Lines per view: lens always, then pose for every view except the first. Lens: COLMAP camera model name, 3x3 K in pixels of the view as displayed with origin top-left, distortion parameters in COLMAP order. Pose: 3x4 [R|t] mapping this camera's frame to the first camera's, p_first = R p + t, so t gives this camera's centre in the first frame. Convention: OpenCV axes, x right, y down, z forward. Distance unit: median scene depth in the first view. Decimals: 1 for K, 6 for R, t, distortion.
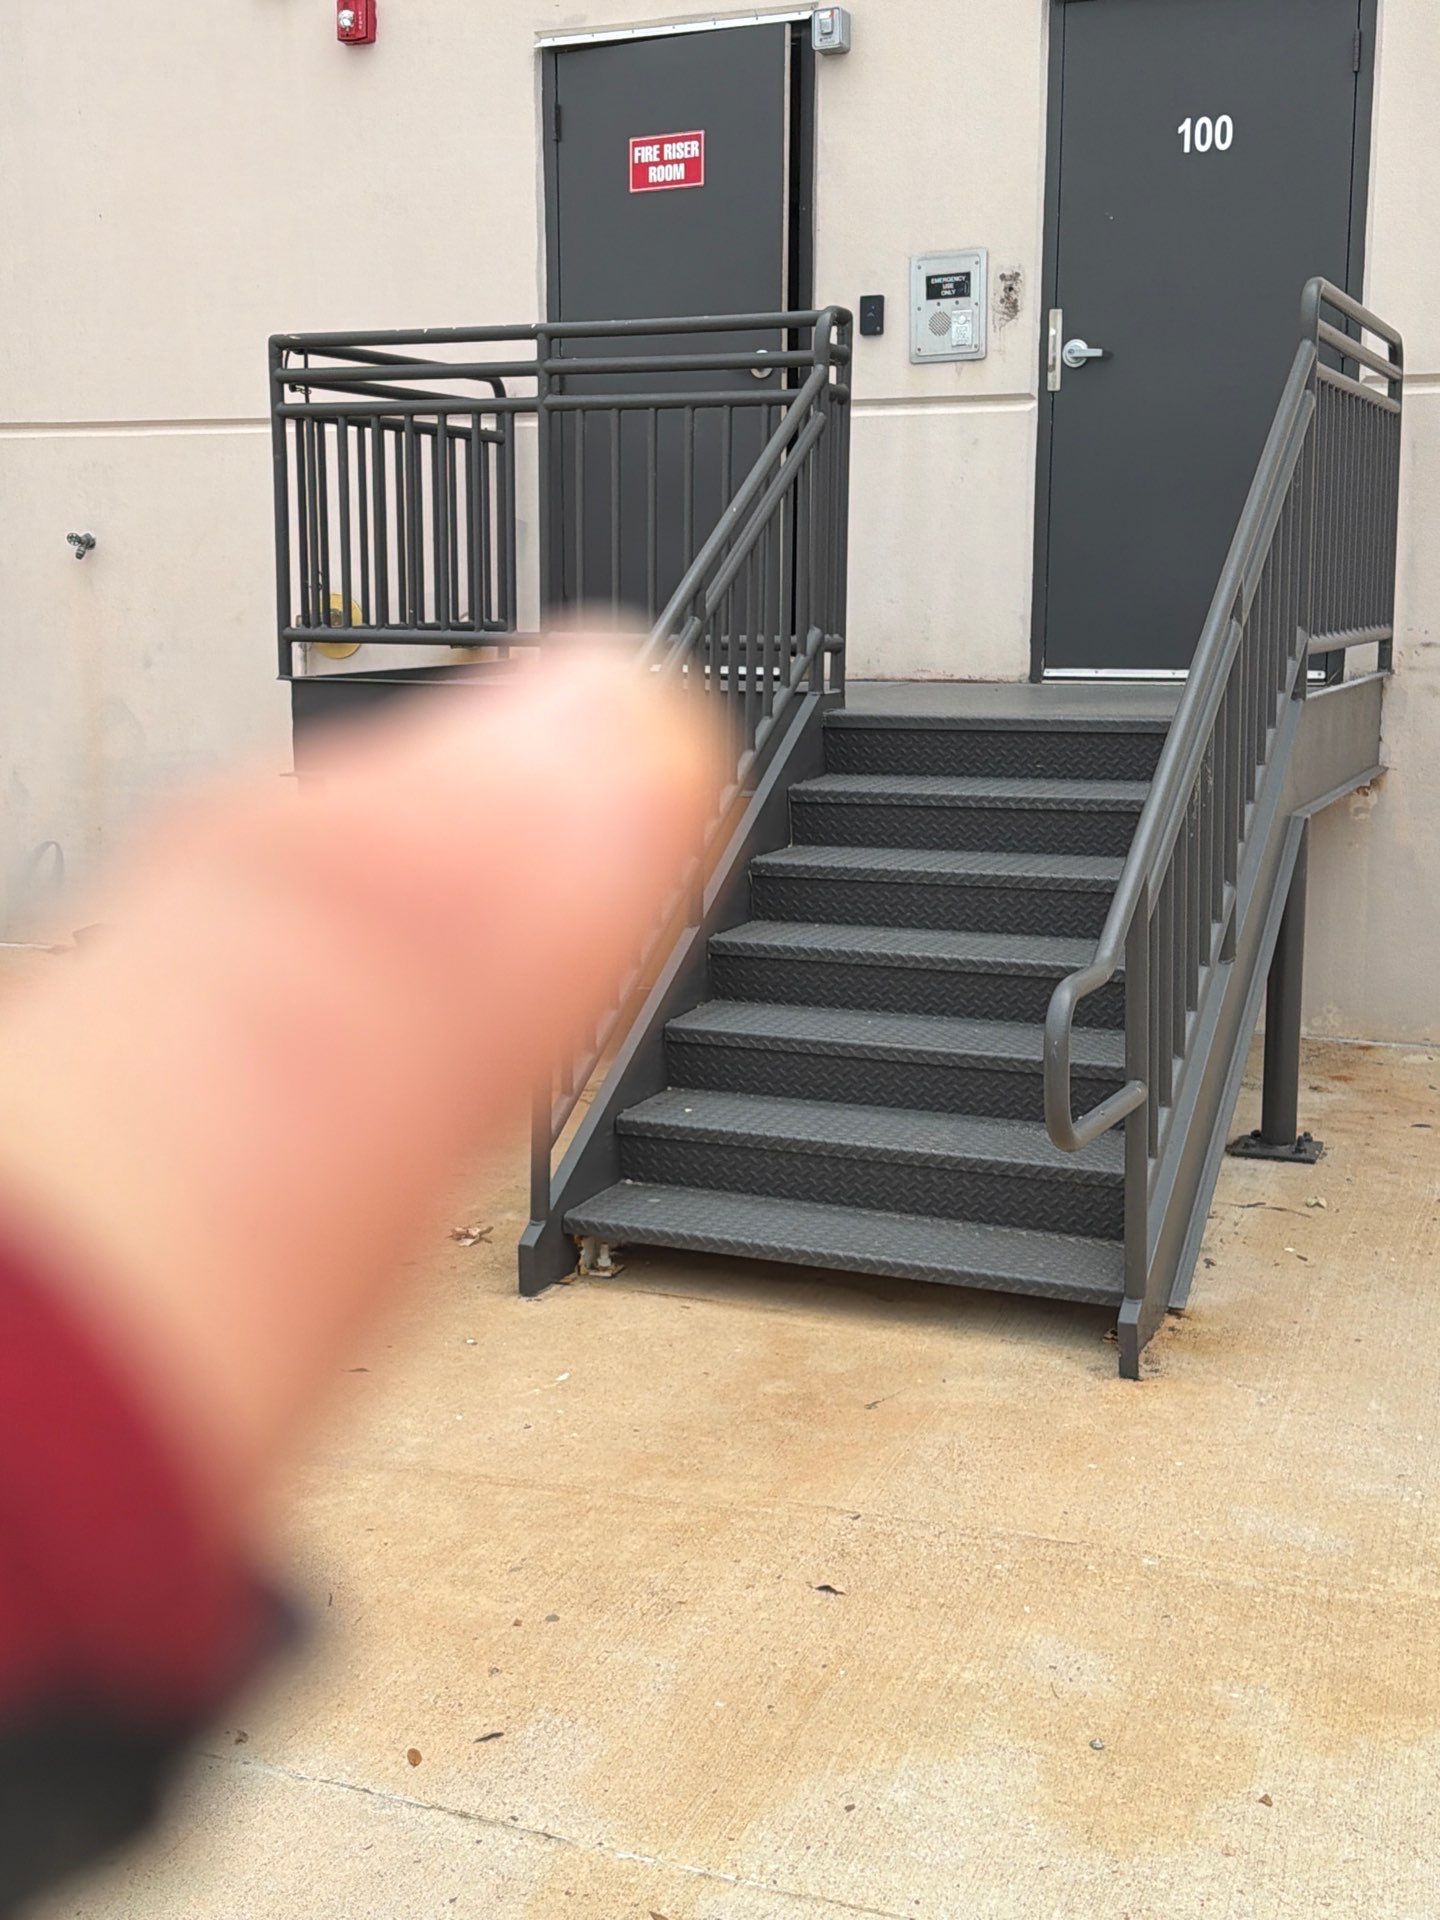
lens RADIAL K [[2313.8, 0, 720.0], [0, 2313.8, 960.0], [0, 0, 1]] dist [0.022444, 0.025124]
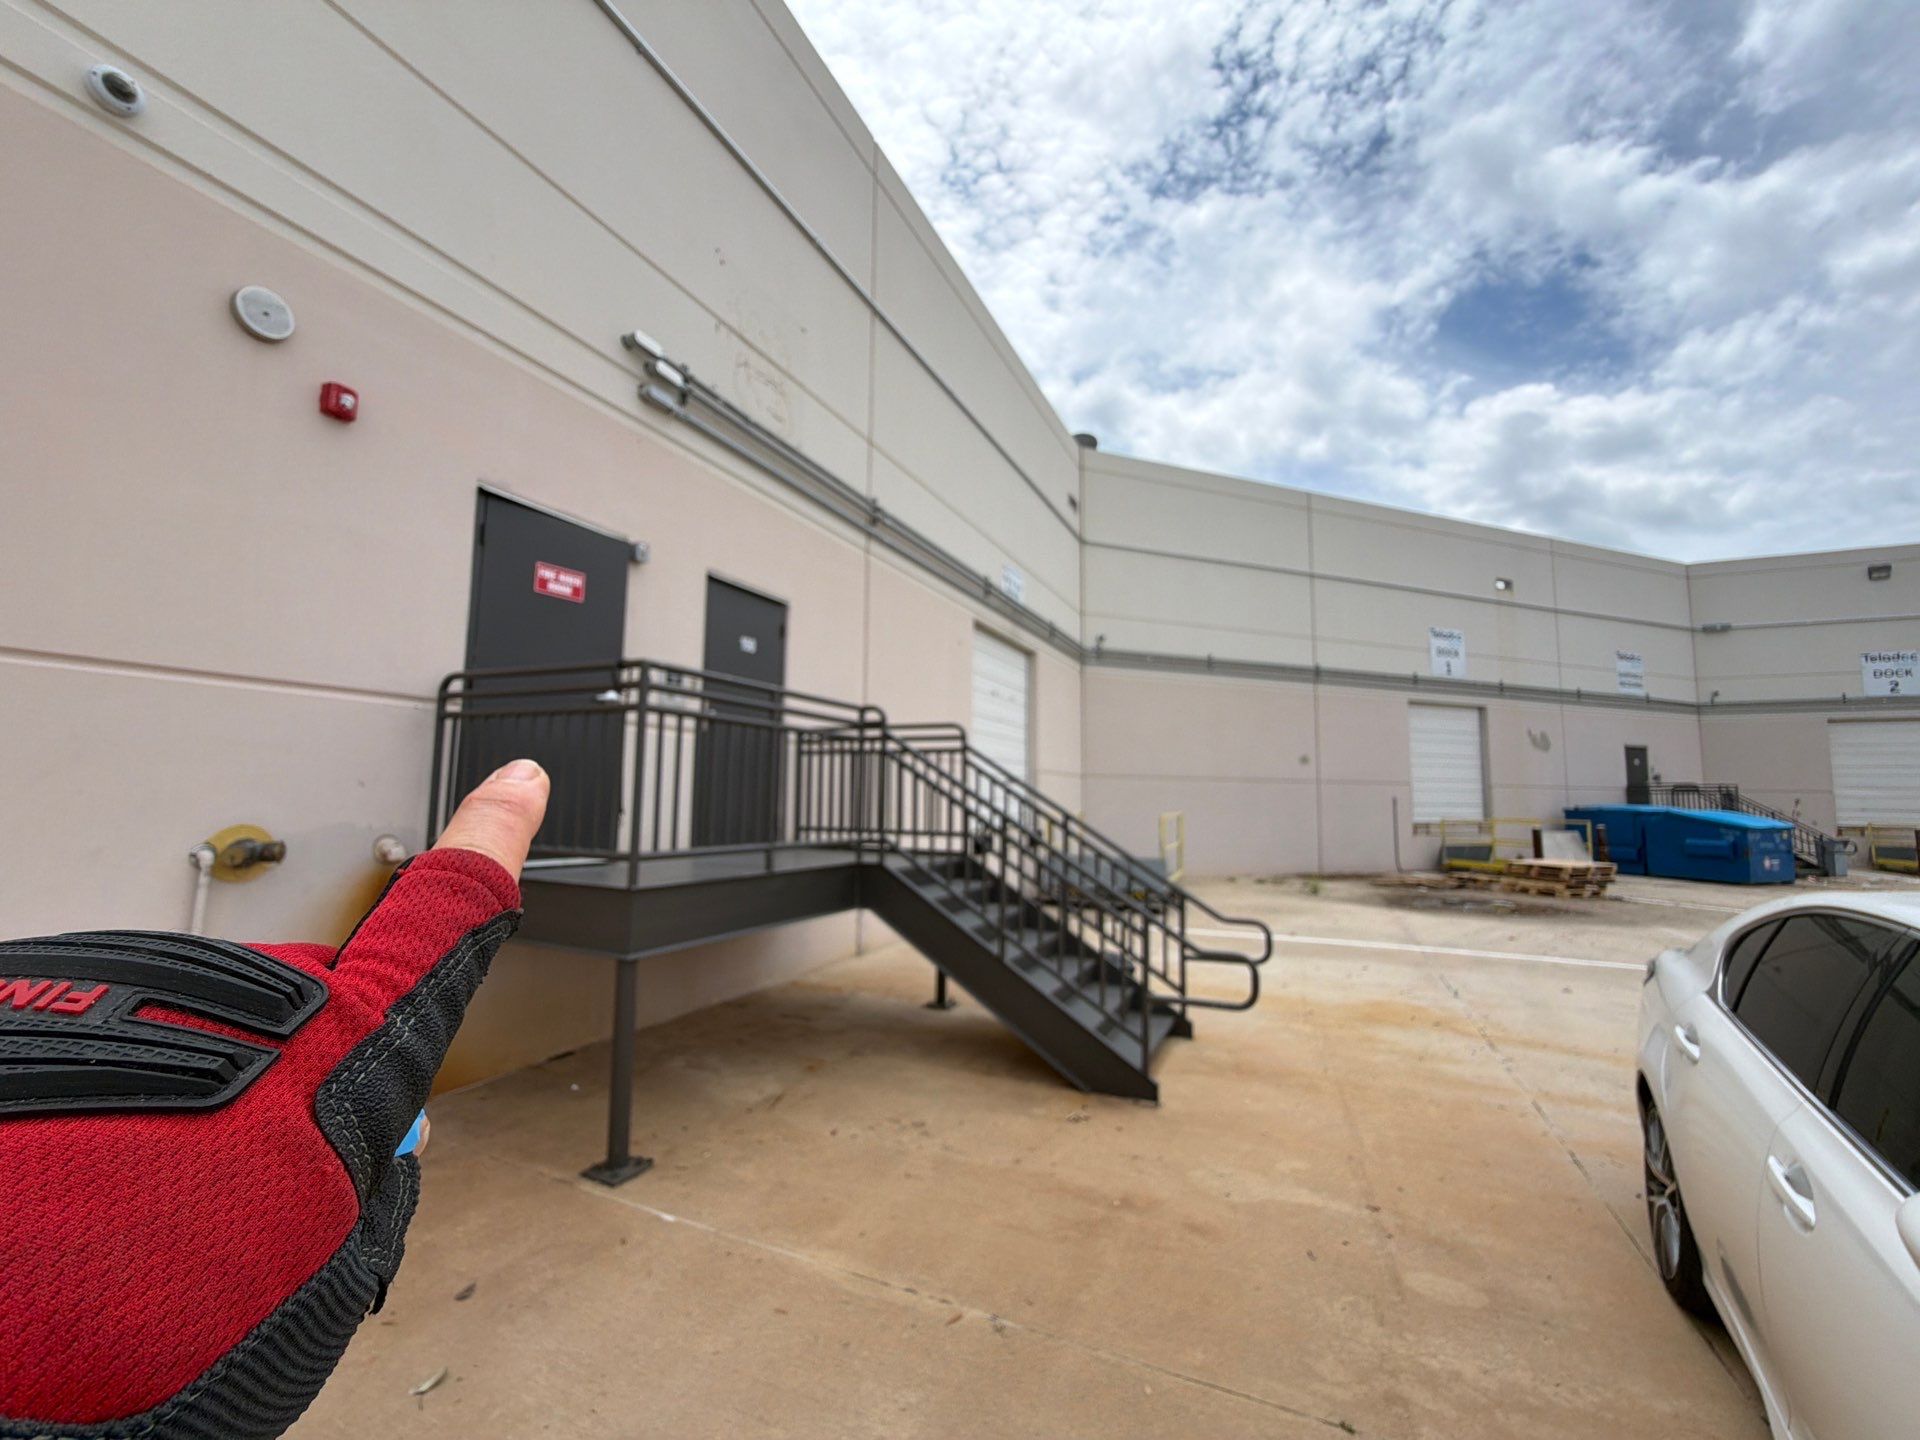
lens RADIAL K [[783.4, 0, 960.0], [0, 783.4, 720.0], [0, 0, 1]] dist [-0.000151, -0.000003]
pose [[0.030343, 0.112175, 0.993225, -0.613864], [0.168880, 0.978821, -0.115708, -0.123107], [-0.985170, 0.171246, 0.010756, 0.728686]]
